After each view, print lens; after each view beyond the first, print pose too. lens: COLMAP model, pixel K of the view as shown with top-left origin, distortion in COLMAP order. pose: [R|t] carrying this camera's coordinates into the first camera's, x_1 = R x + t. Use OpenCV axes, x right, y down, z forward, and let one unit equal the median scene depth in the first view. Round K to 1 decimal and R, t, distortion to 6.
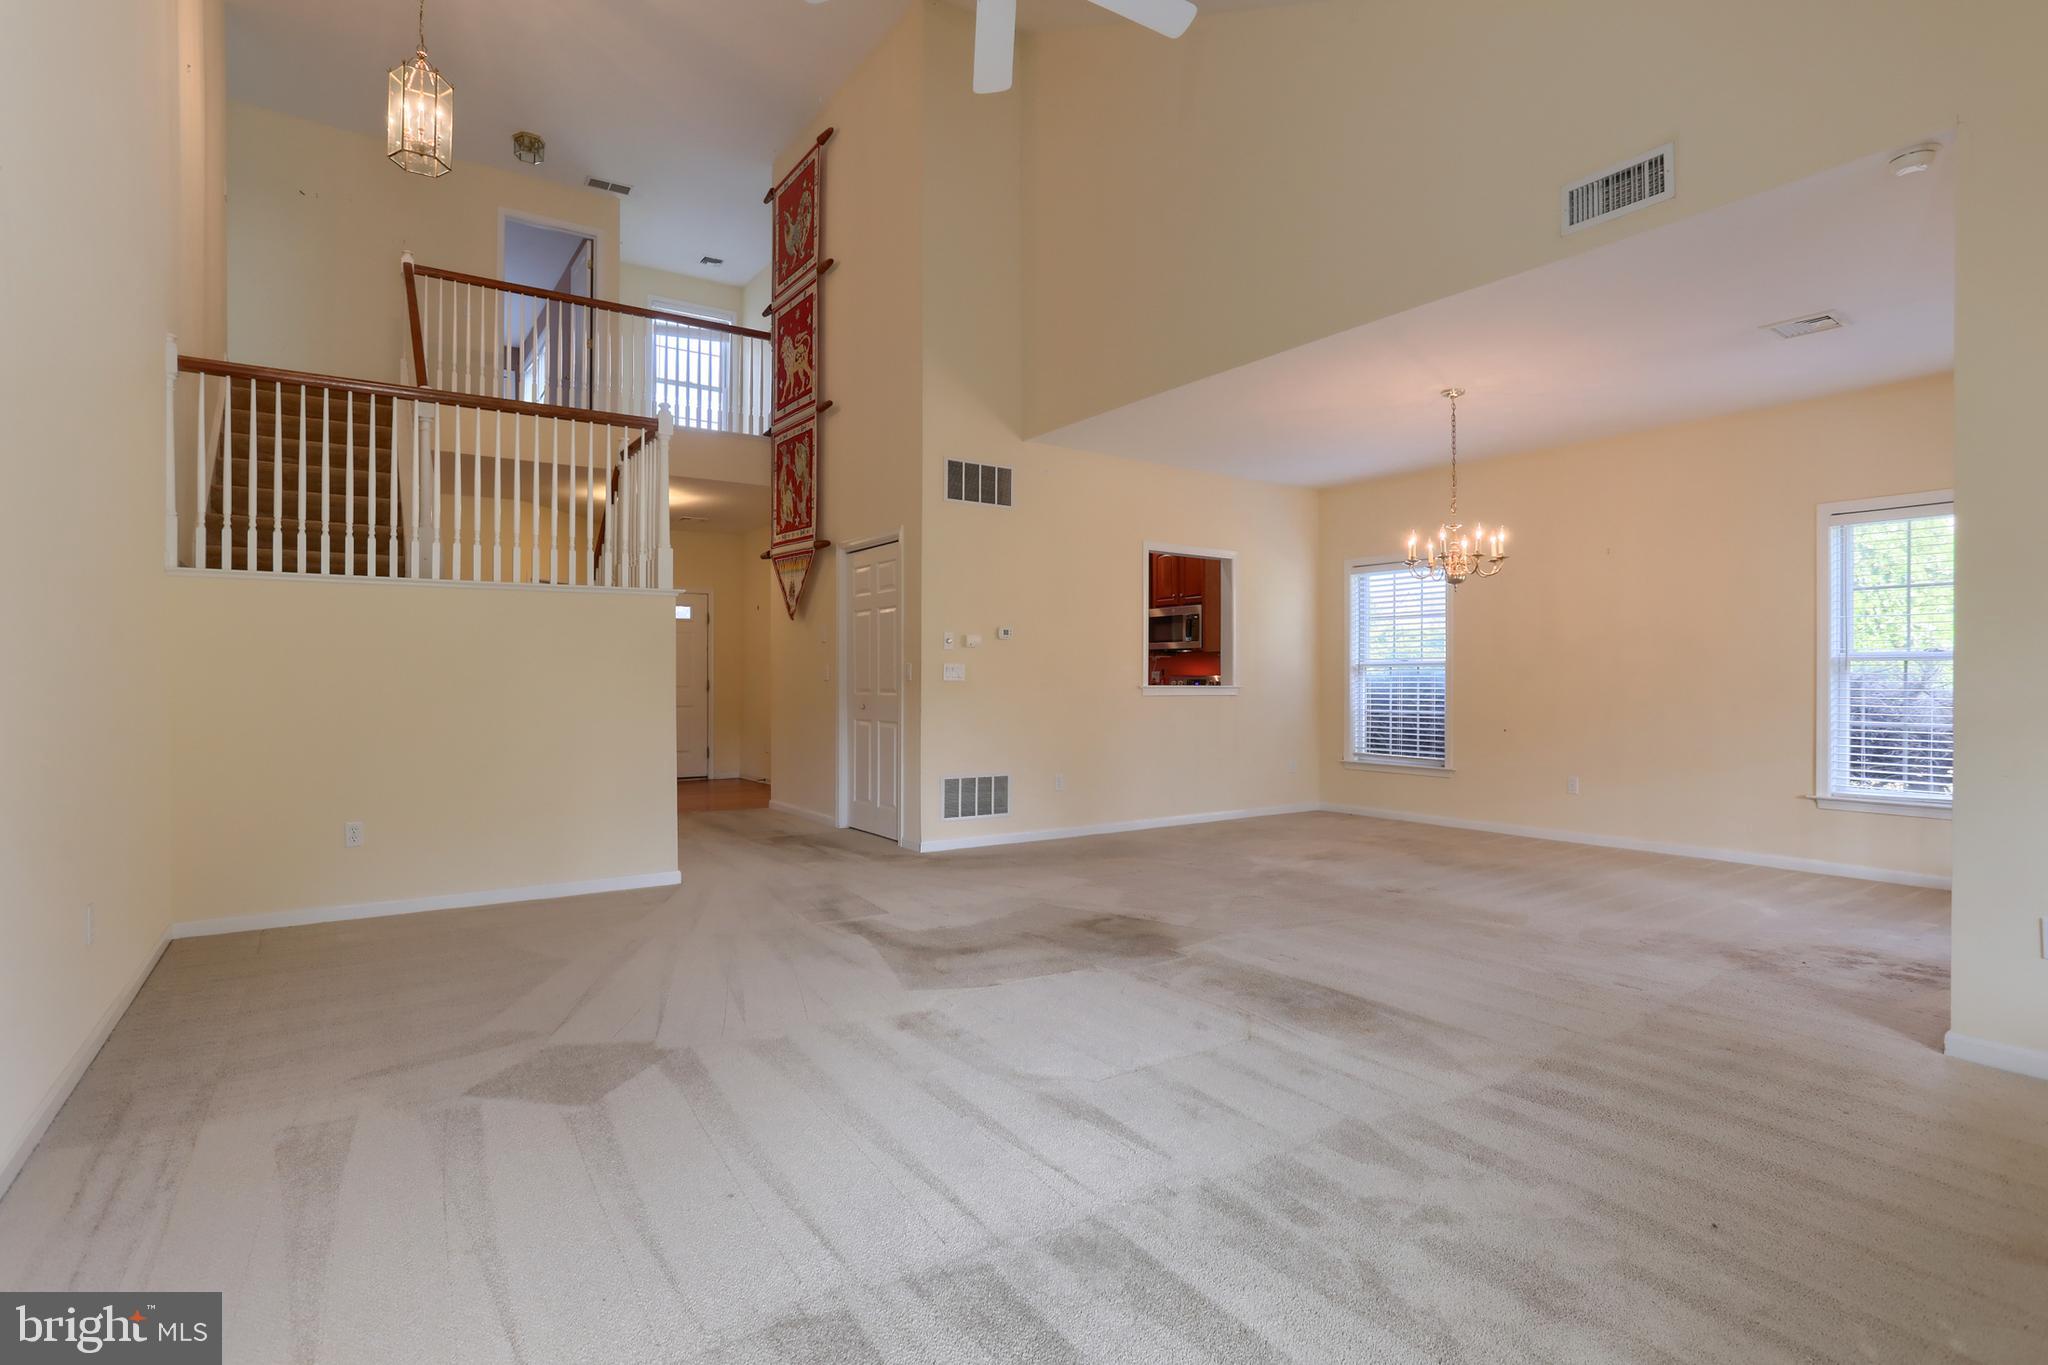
lens RADIAL K [[1041.6, 0, 1022.9], [0, 1041.6, 703.8], [0, 0, 1]] dist [-0.057930, 0.033599]
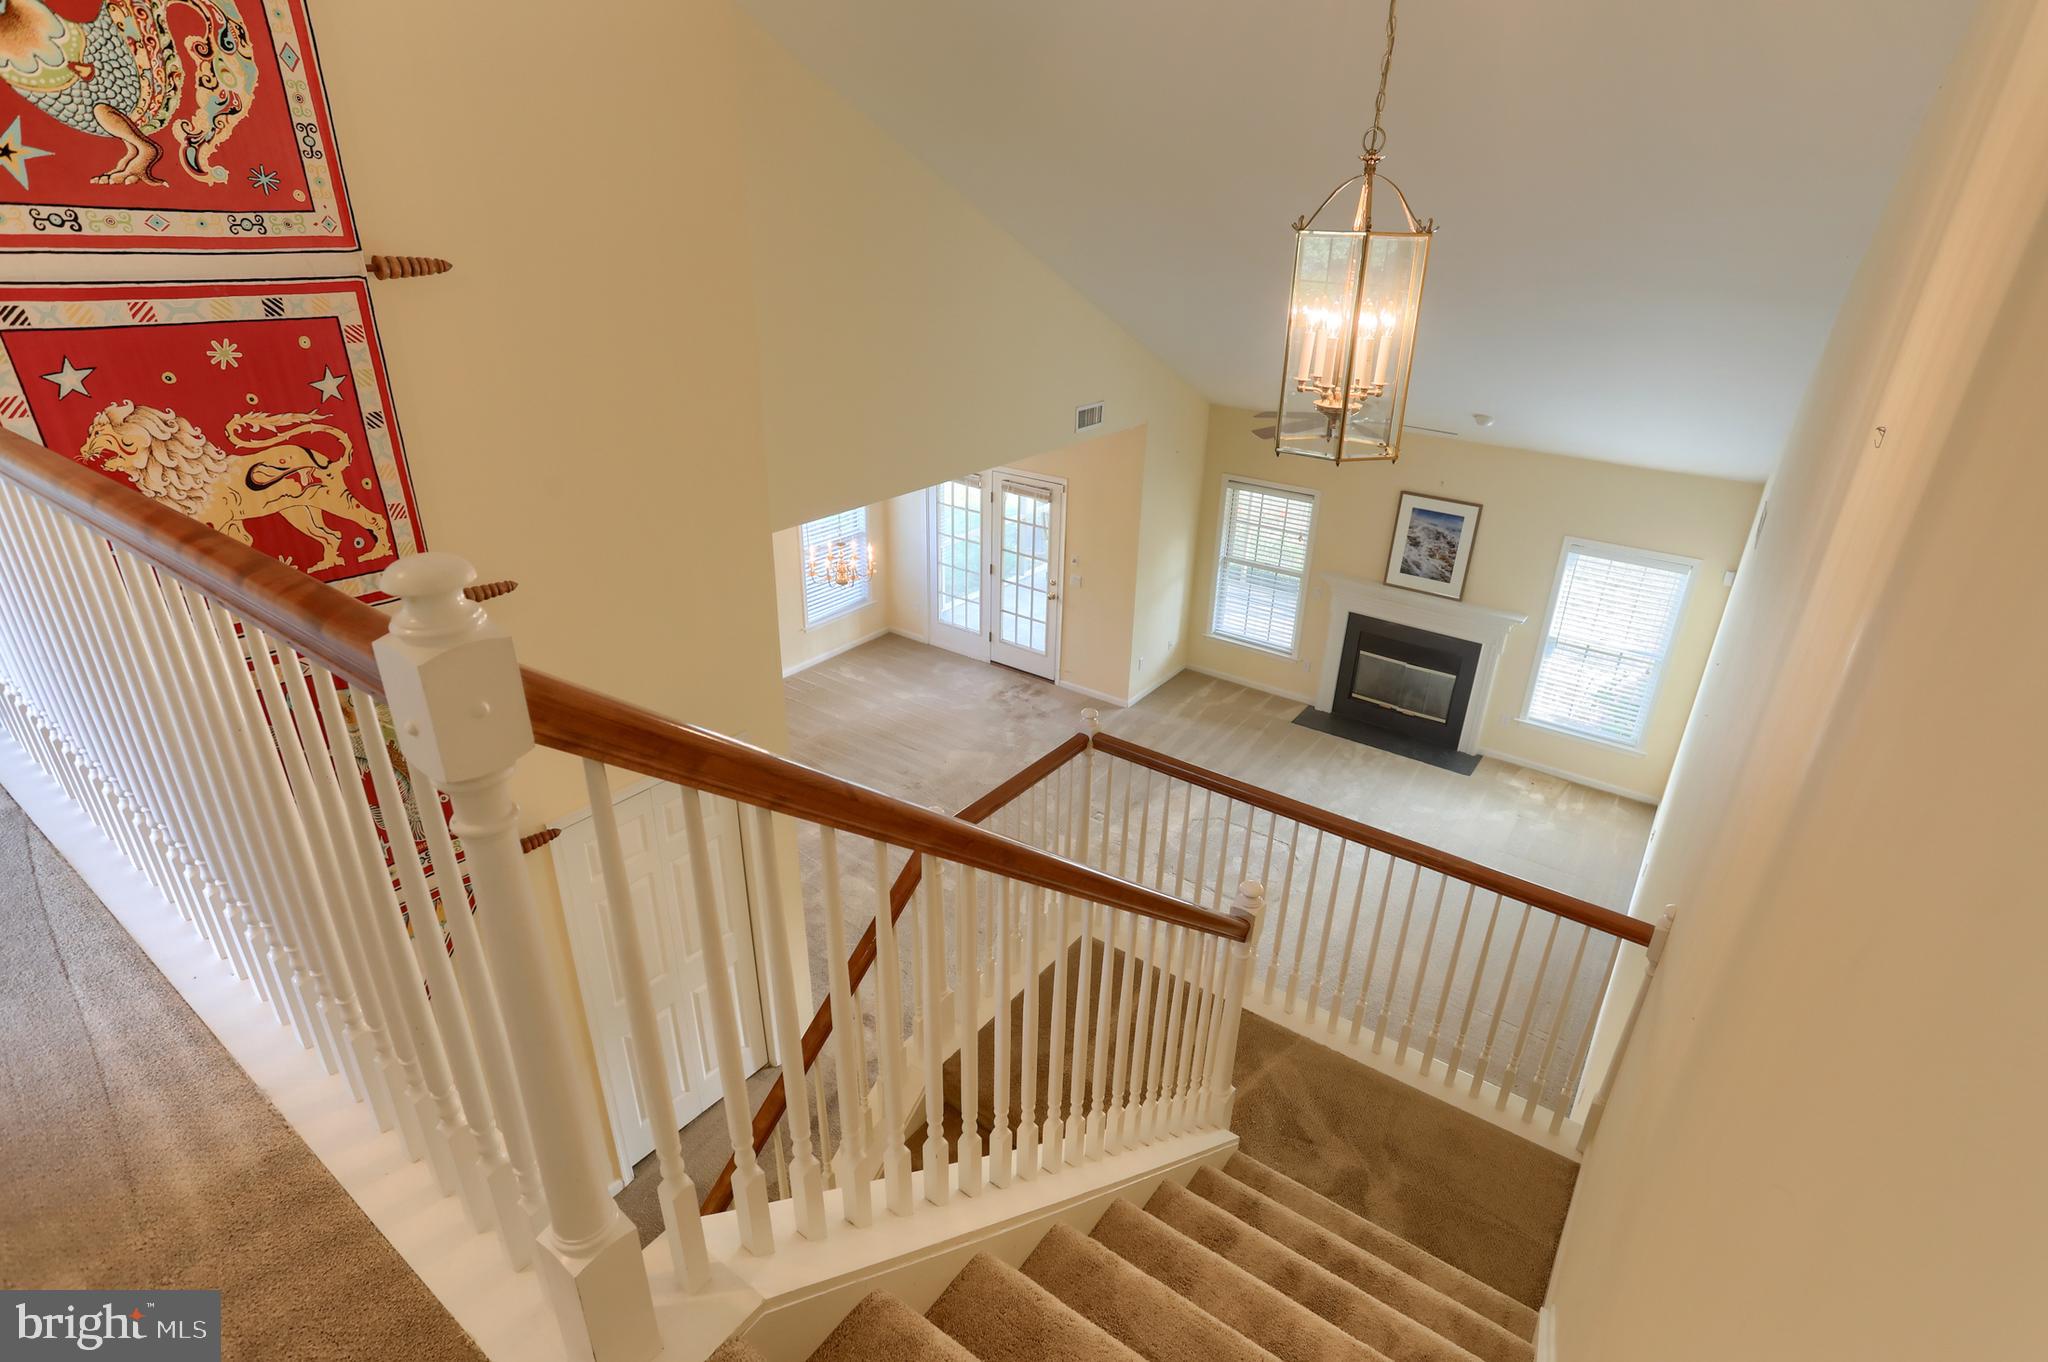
lens RADIAL K [[1020.1, 0, 1023.6], [0, 1020.1, 672.9], [0, 0, 1]] dist [-0.068456, 0.057525]
pose [[-0.352061, -0.399037, 0.846654, -0.651516], [-0.007382, 0.905723, 0.423807, -0.435606], [-0.935948, 0.142956, -0.321815, 0.897865]]
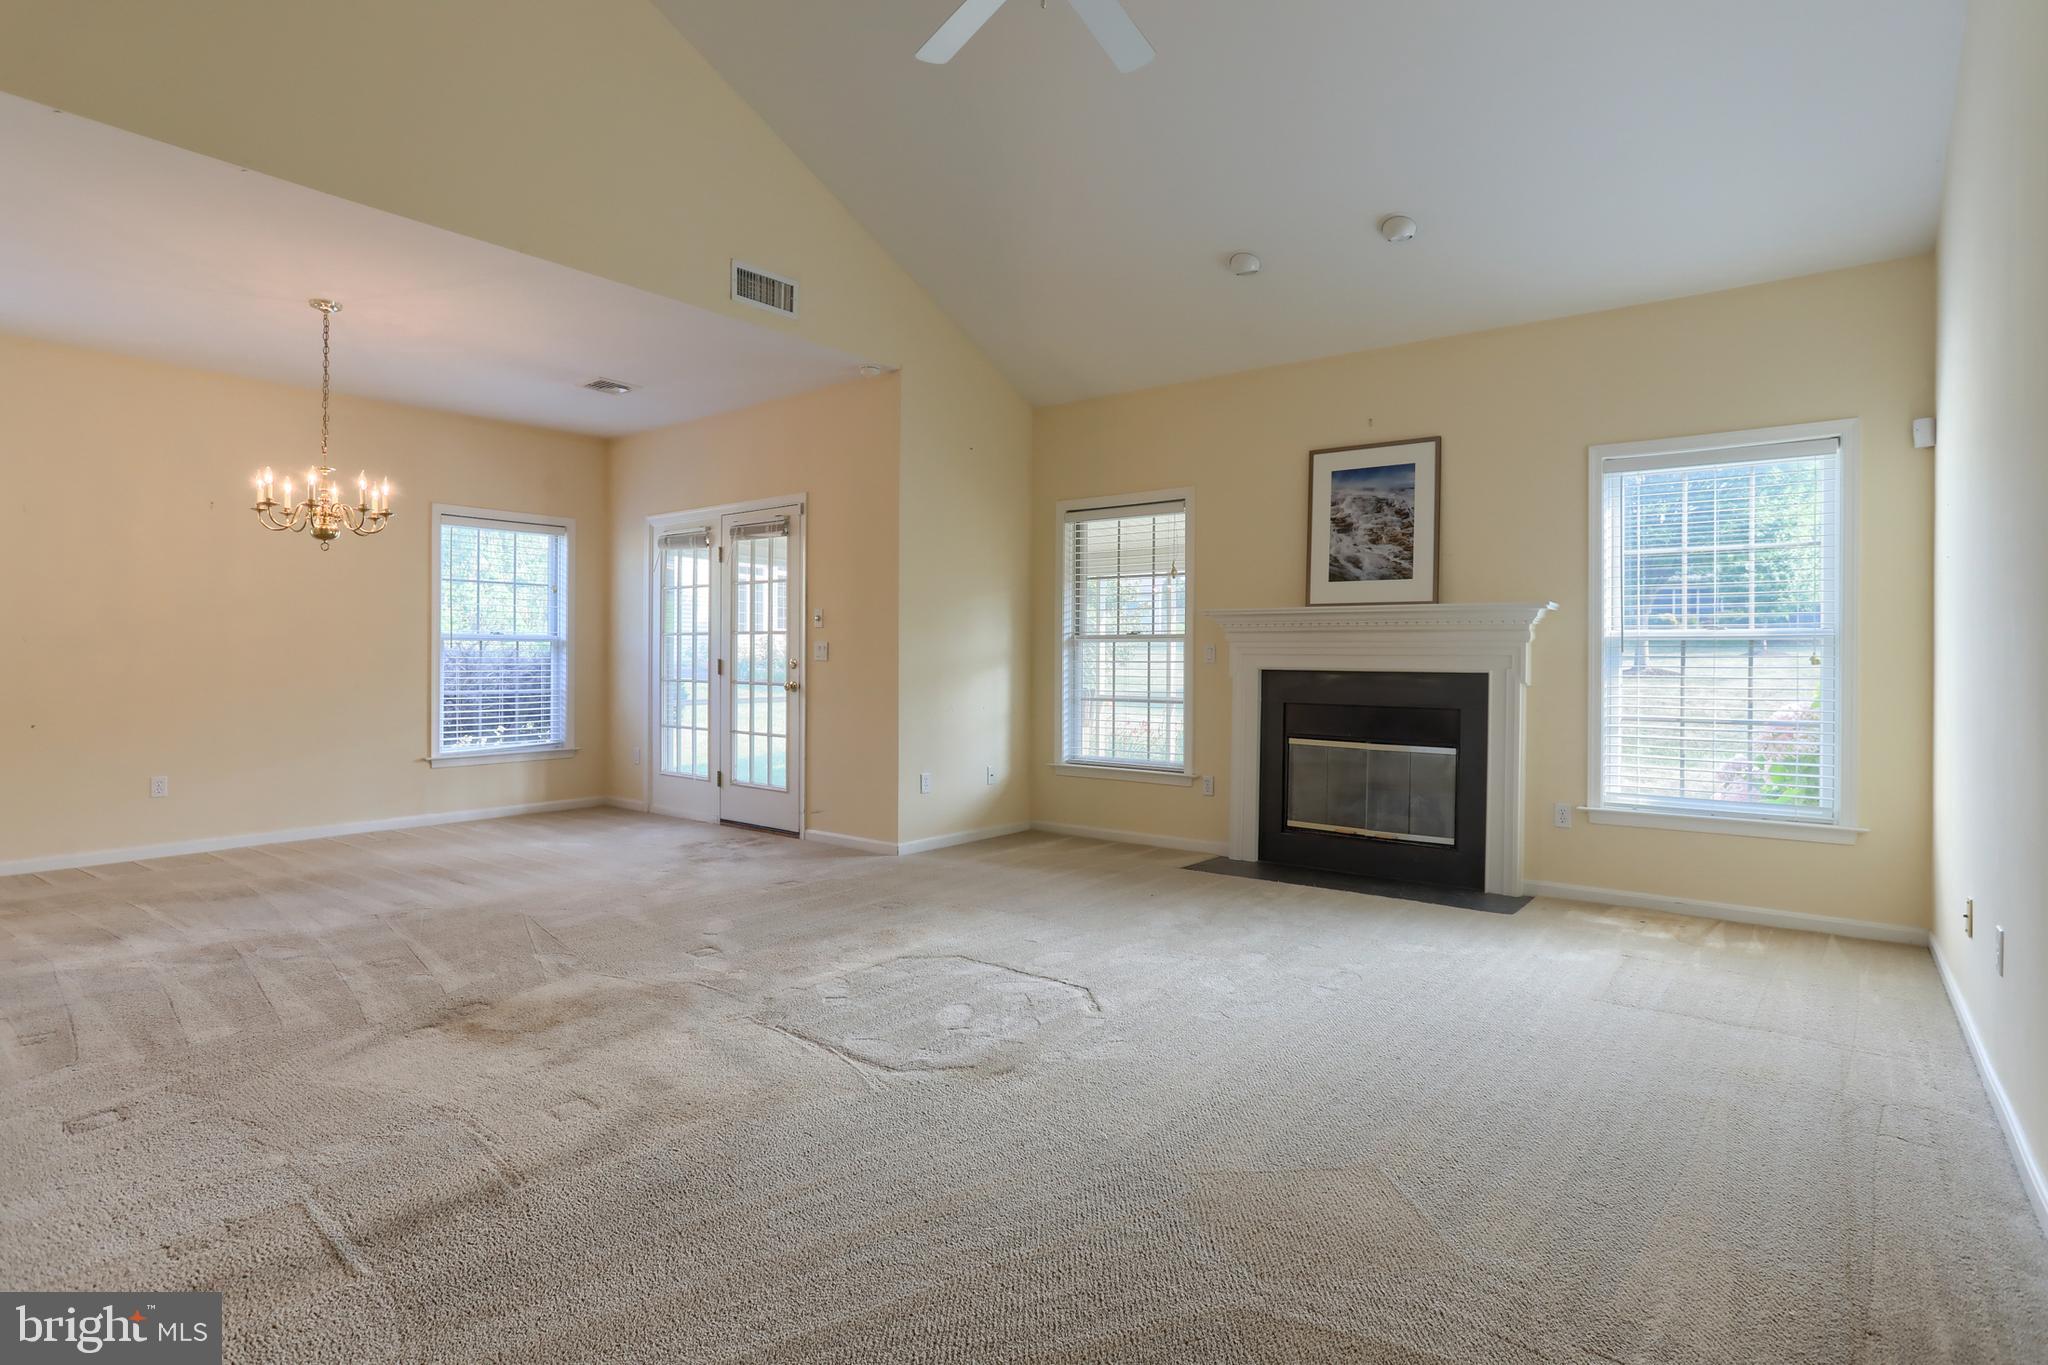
lens RADIAL K [[1029.0, 0, 1028.7], [0, 1029.0, 657.9], [0, 0, 1]] dist [-0.068575, 0.049376]
pose [[-0.318105, -0.003261, 0.948050, -0.376289], [0.011515, 0.999907, 0.007303, -0.016485], [-0.947985, 0.013240, -0.318038, 0.527787]]
